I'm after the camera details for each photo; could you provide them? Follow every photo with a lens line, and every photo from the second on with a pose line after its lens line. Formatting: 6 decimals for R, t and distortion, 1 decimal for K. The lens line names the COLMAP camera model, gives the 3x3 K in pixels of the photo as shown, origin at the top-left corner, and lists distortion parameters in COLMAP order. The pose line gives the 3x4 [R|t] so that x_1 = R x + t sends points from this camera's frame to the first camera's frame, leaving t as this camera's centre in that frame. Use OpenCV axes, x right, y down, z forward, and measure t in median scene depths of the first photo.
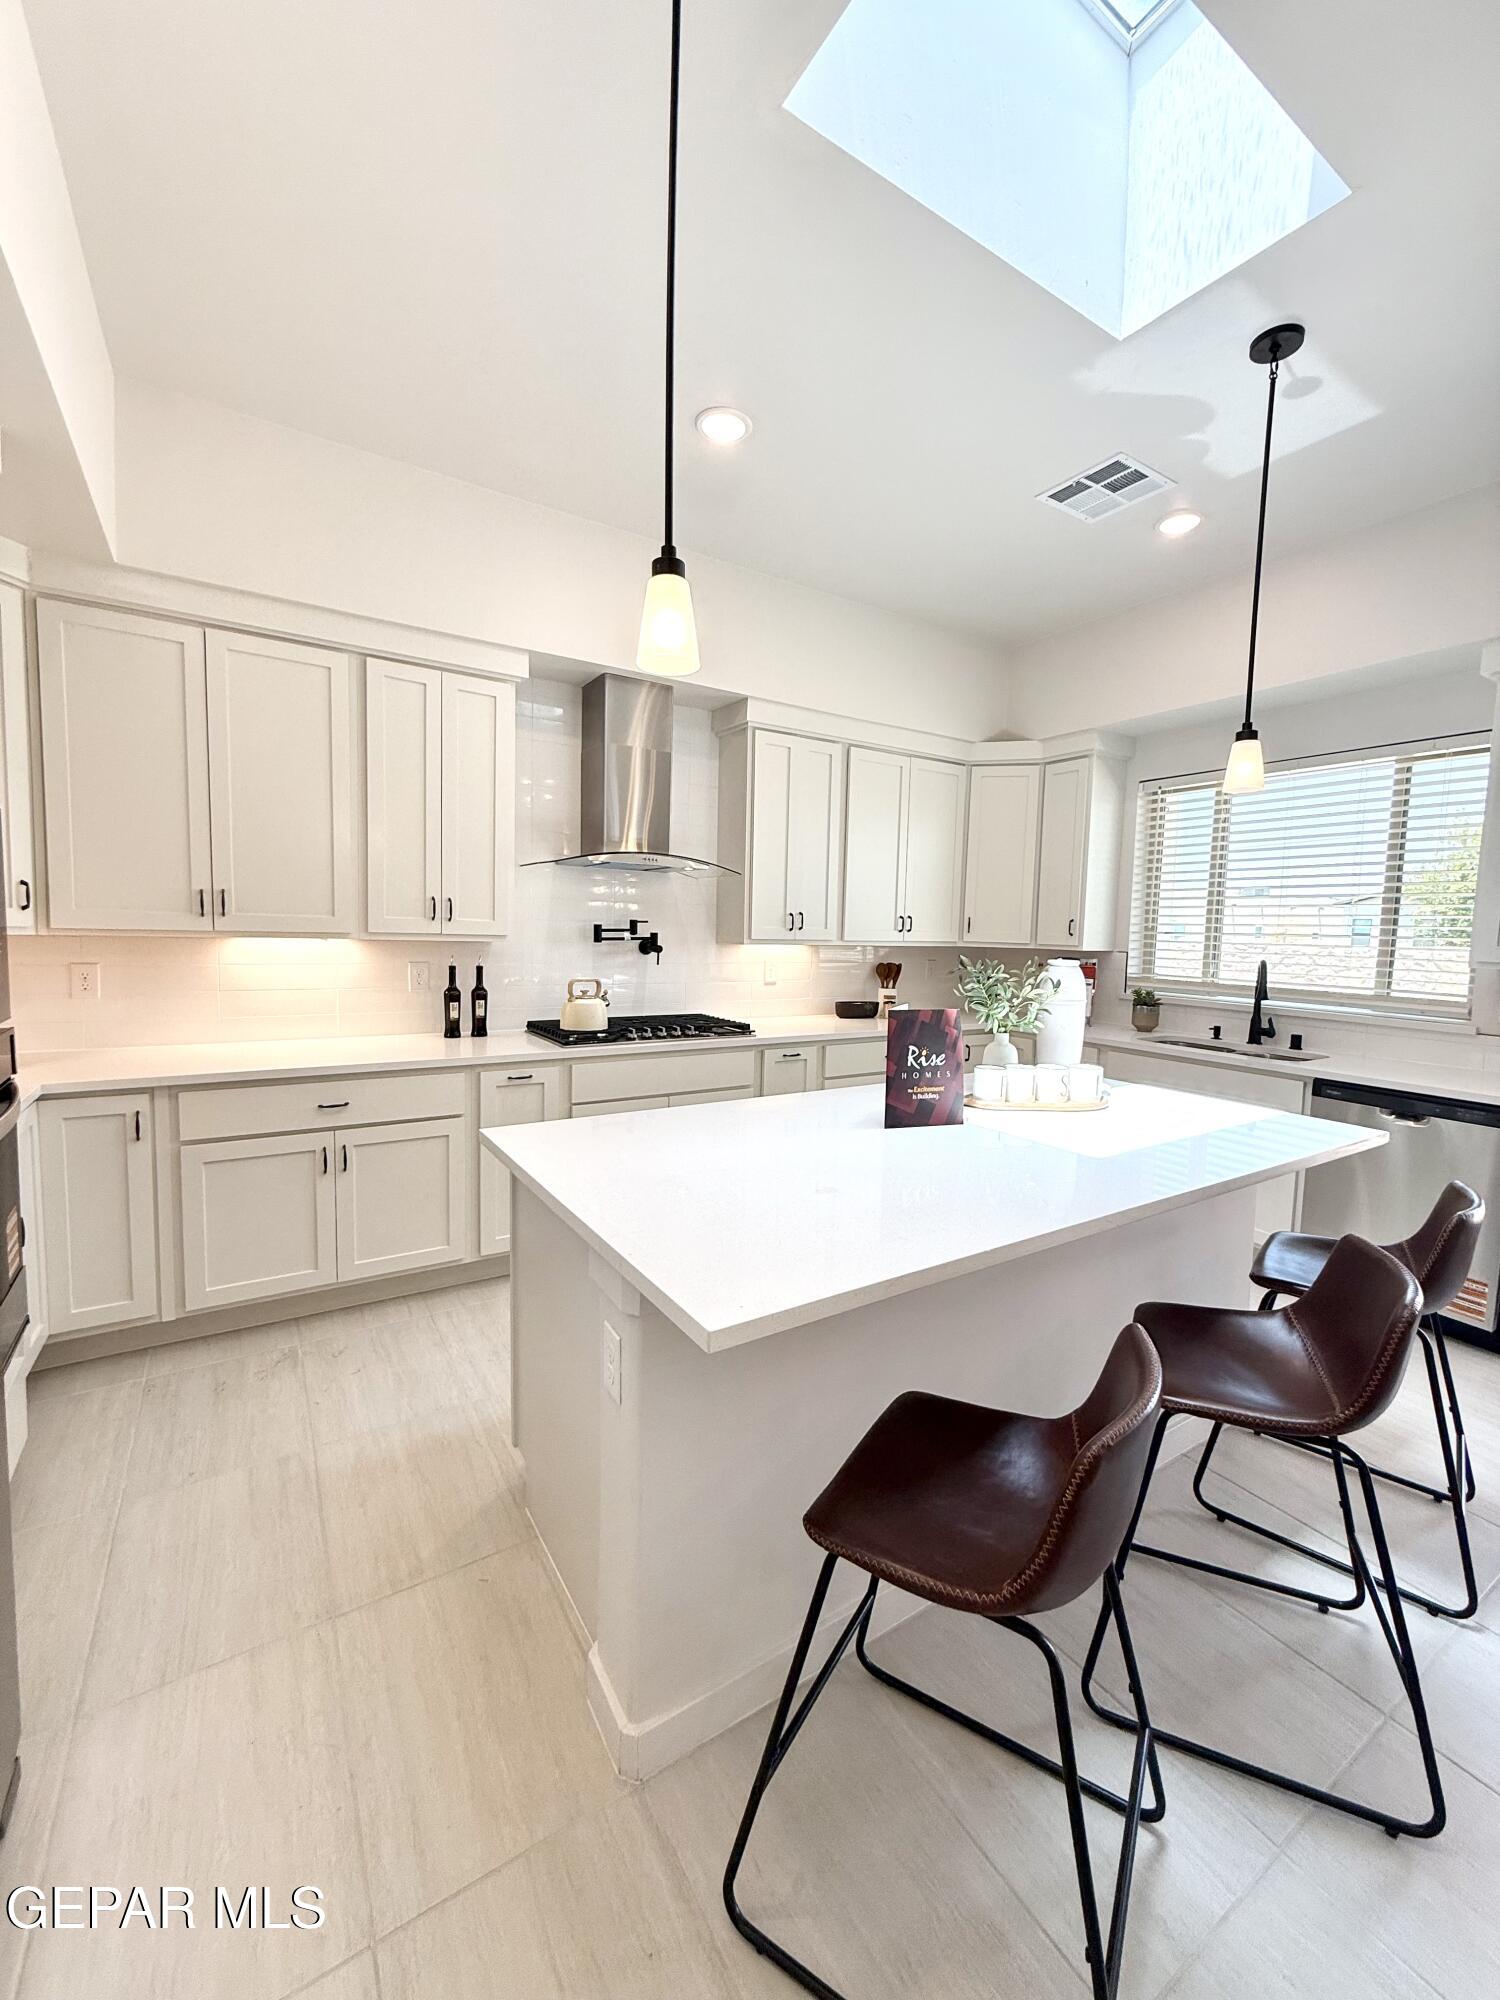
lens RADIAL K [[798.6, 0, 750.0], [0, 798.6, 1000.0], [0, 0, 1]] dist [0.001034, 0.000224]
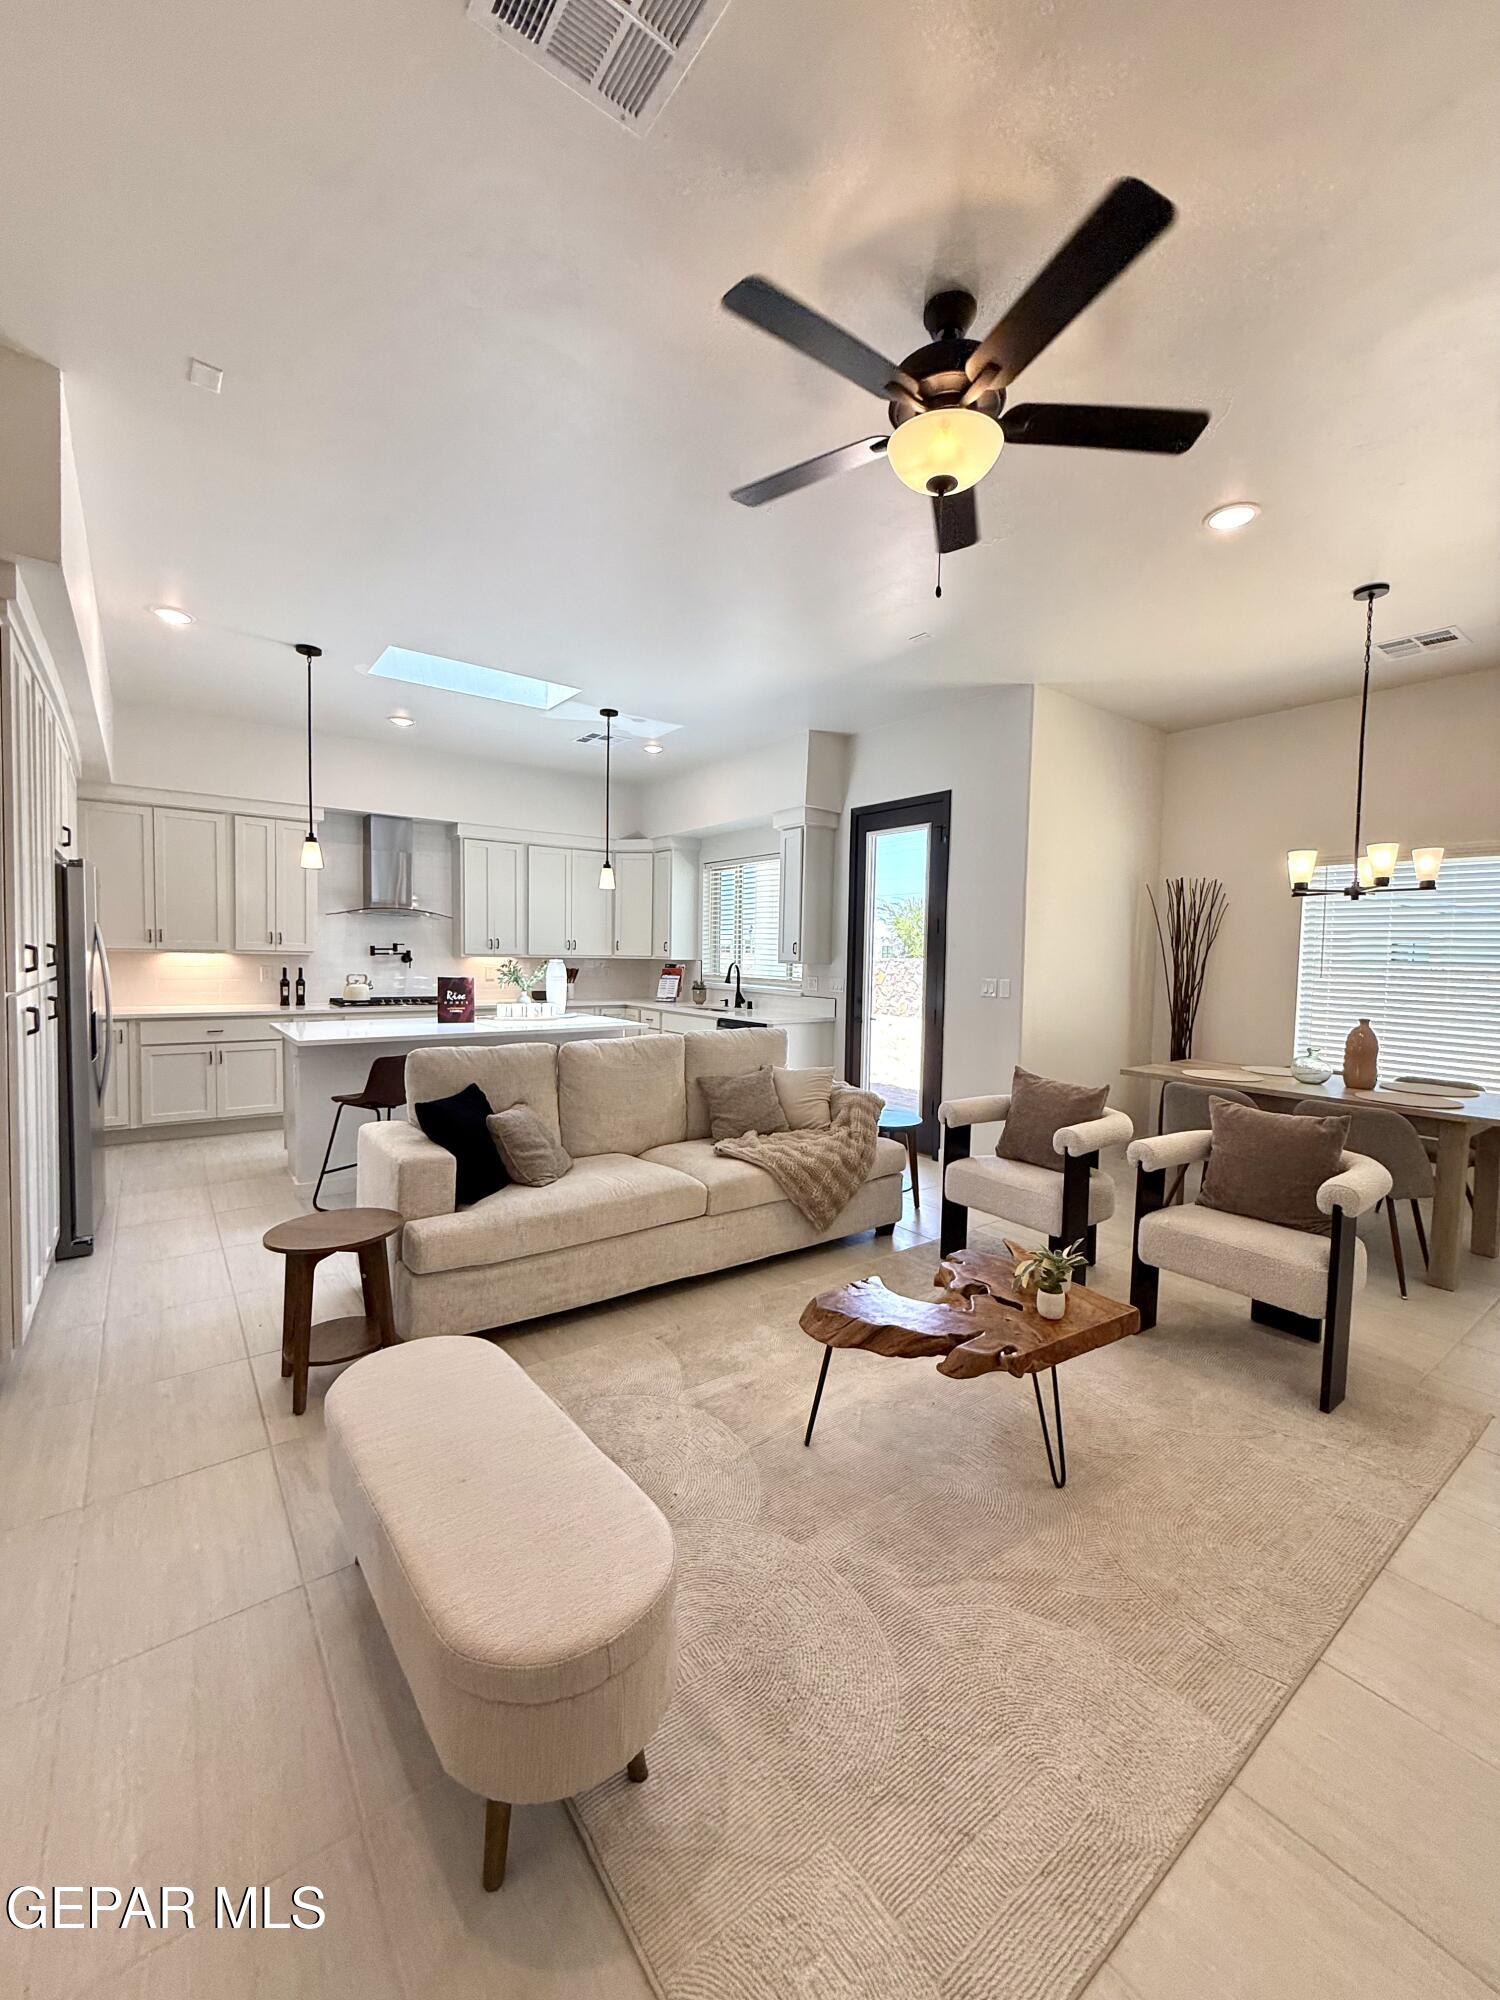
lens RADIAL K [[798.6, 0, 750.0], [0, 798.6, 1000.0], [0, 0, 1]] dist [0.001034, 0.000224]
pose [[0.996715, -0.011105, 0.080222, 0.573388], [0.013656, 0.999416, -0.031314, 0.107742], [-0.079827, 0.032306, 0.996285, -0.972920]]
